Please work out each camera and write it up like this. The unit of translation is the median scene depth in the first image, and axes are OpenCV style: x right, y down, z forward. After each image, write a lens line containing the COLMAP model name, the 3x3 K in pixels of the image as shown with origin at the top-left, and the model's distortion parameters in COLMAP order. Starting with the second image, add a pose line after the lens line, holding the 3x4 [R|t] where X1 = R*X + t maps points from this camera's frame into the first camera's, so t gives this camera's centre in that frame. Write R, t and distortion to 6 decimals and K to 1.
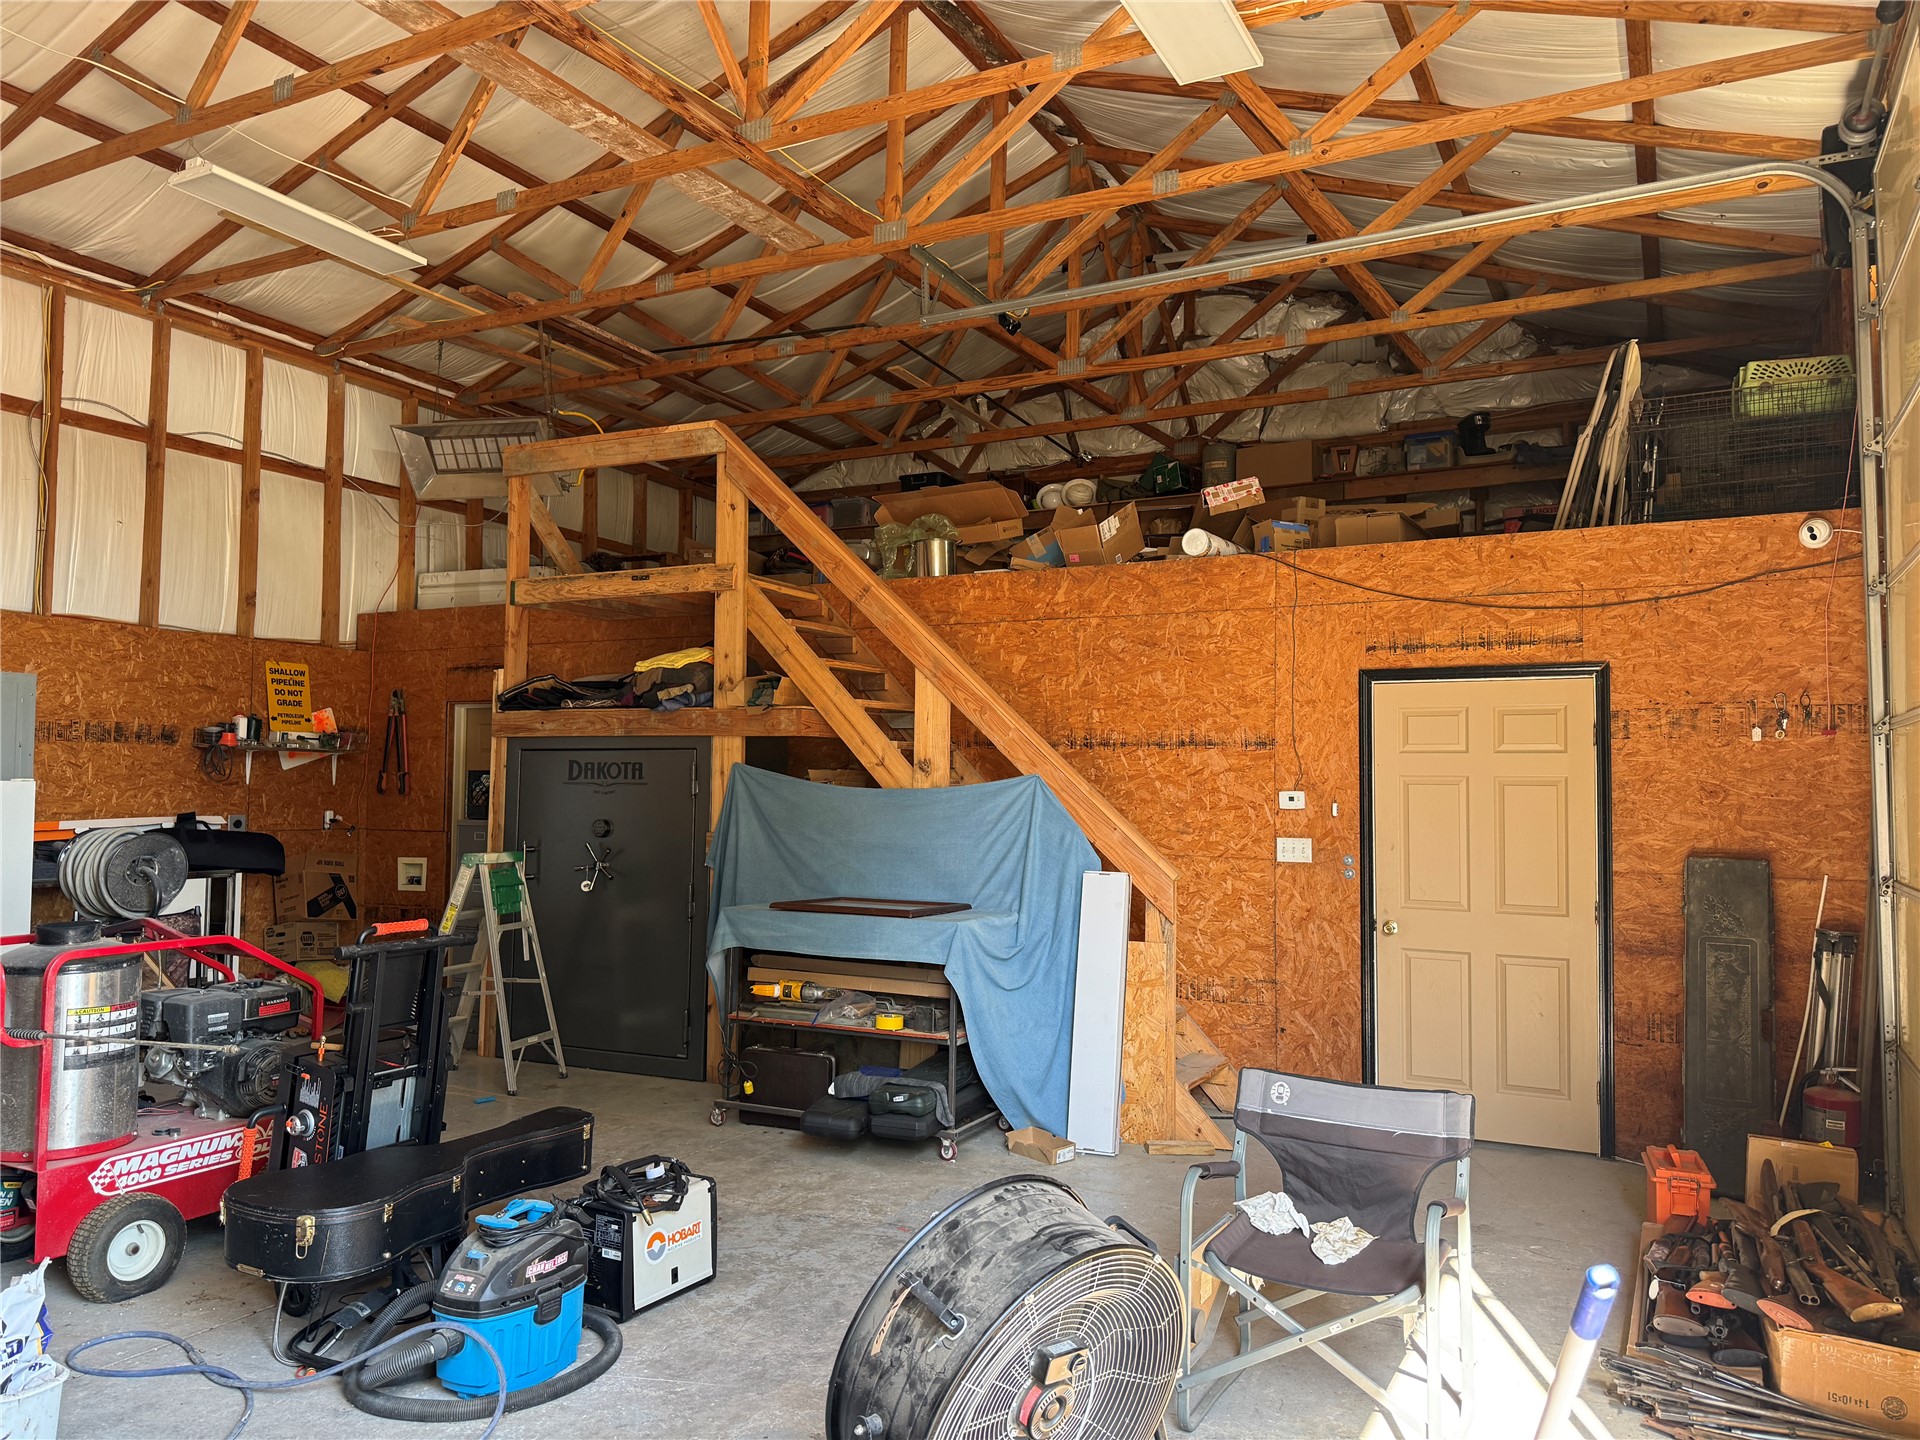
lens RADIAL K [[1333.1, 0, 946.8], [0, 1333.1, 721.3], [0, 0, 1]] dist [0.153728, -0.244206]
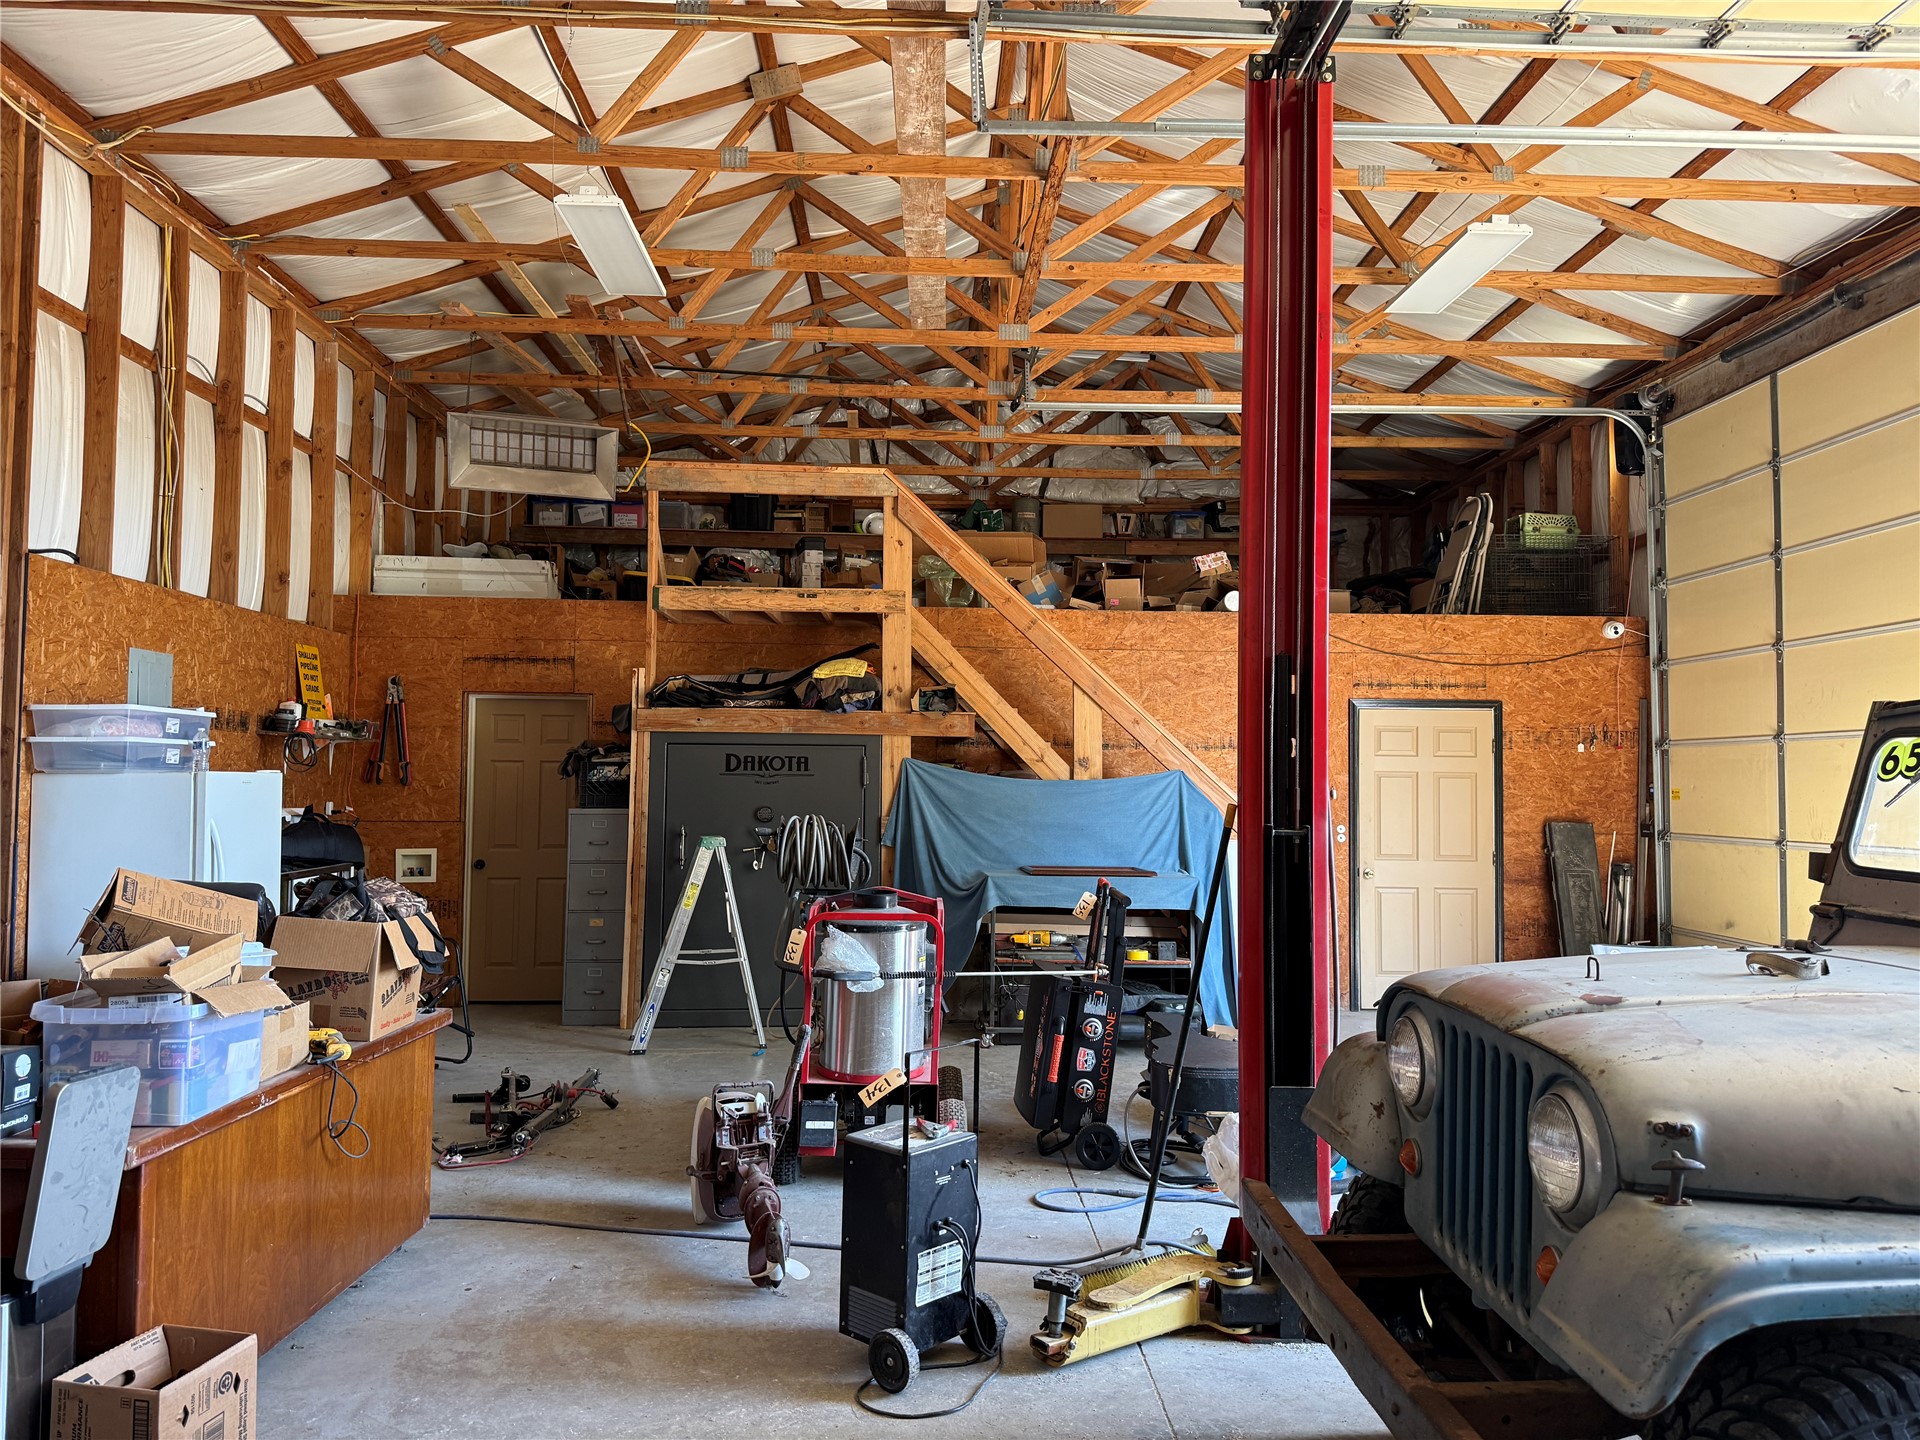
lens RADIAL K [[1333.1, 0, 946.8], [0, 1333.1, 721.3], [0, 0, 1]] dist [0.153728, -0.244206]
pose [[0.871565, 0.020333, 0.489859, -0.704267], [-0.026023, 0.999650, 0.004808, -0.008453], [-0.489589, -0.016938, 0.871789, -0.056041]]
